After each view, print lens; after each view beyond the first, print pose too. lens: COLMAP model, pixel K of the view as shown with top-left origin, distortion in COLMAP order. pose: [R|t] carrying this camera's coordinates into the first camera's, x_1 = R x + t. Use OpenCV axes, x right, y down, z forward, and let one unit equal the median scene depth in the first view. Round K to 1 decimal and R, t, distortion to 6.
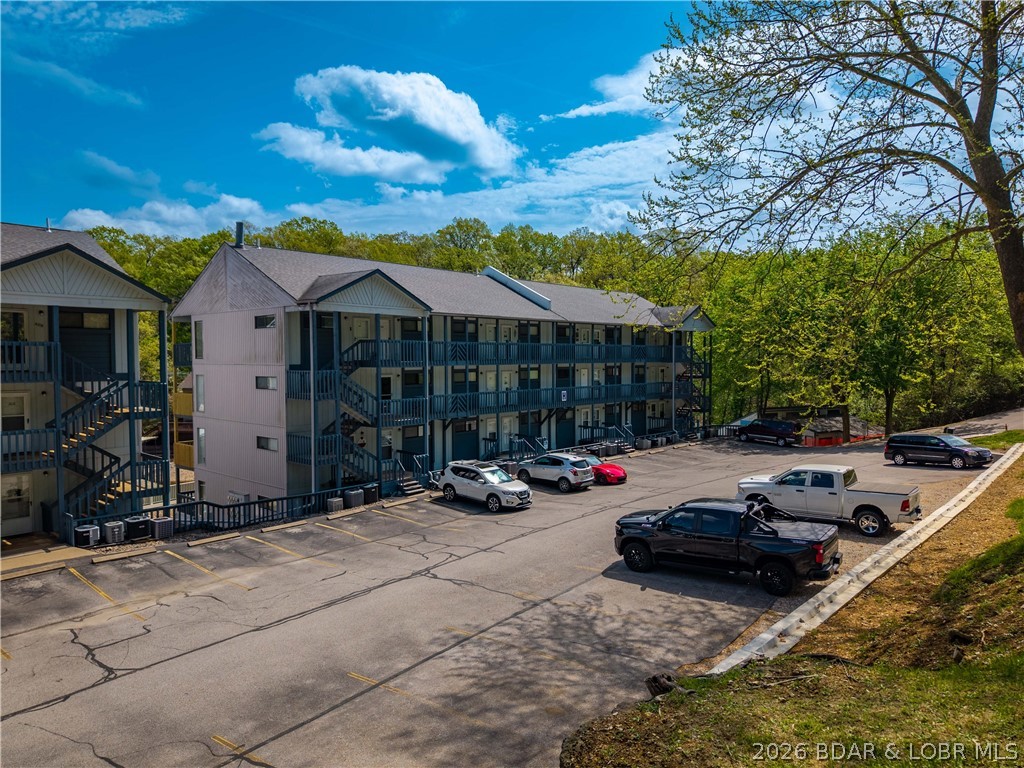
lens RADIAL K [[681.1, 0, 512.0], [0, 681.1, 384.0], [0, 0, 1]] dist [0.036999, -0.036760]
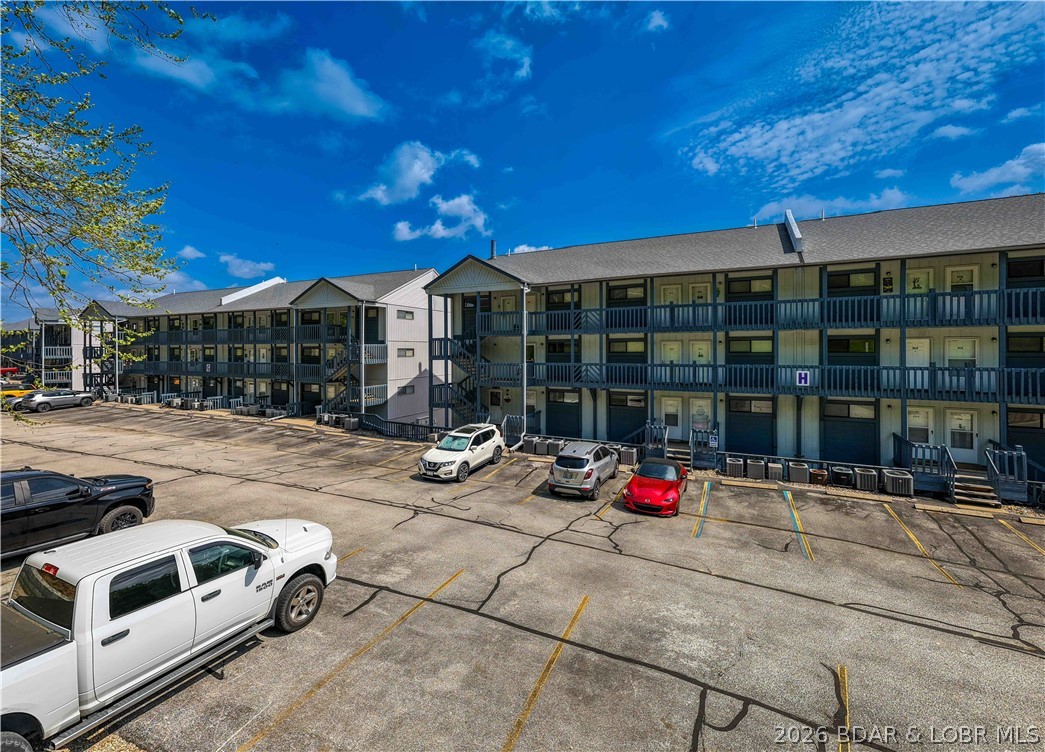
lens RADIAL K [[439.6, 0, 518.3], [0, 439.6, 347.7], [0, 0, 1]] dist [-0.001645, -0.000224]
pose [[0.258830, -0.010164, -0.965869, 0.519771], [-0.038340, 0.999048, -0.020788, 0.010329], [0.965162, 0.042412, 0.258194, 0.789766]]
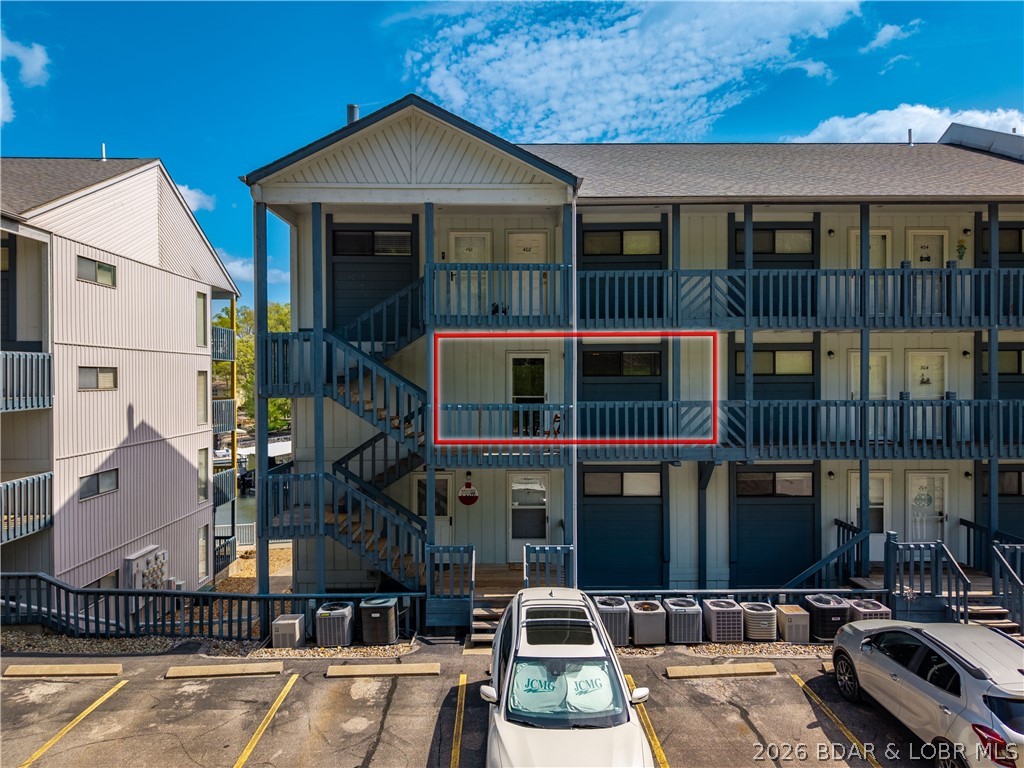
lens RADIAL K [[699.2, 0, 491.0], [0, 699.2, 380.0], [0, 0, 1]] dist [0.008165, 0.002829]
pose [[0.663777, -0.003102, -0.747924, 0.144876], [-0.027577, 0.999210, -0.028618, 0.018970], [0.747422, 0.039622, 0.663167, 0.670628]]
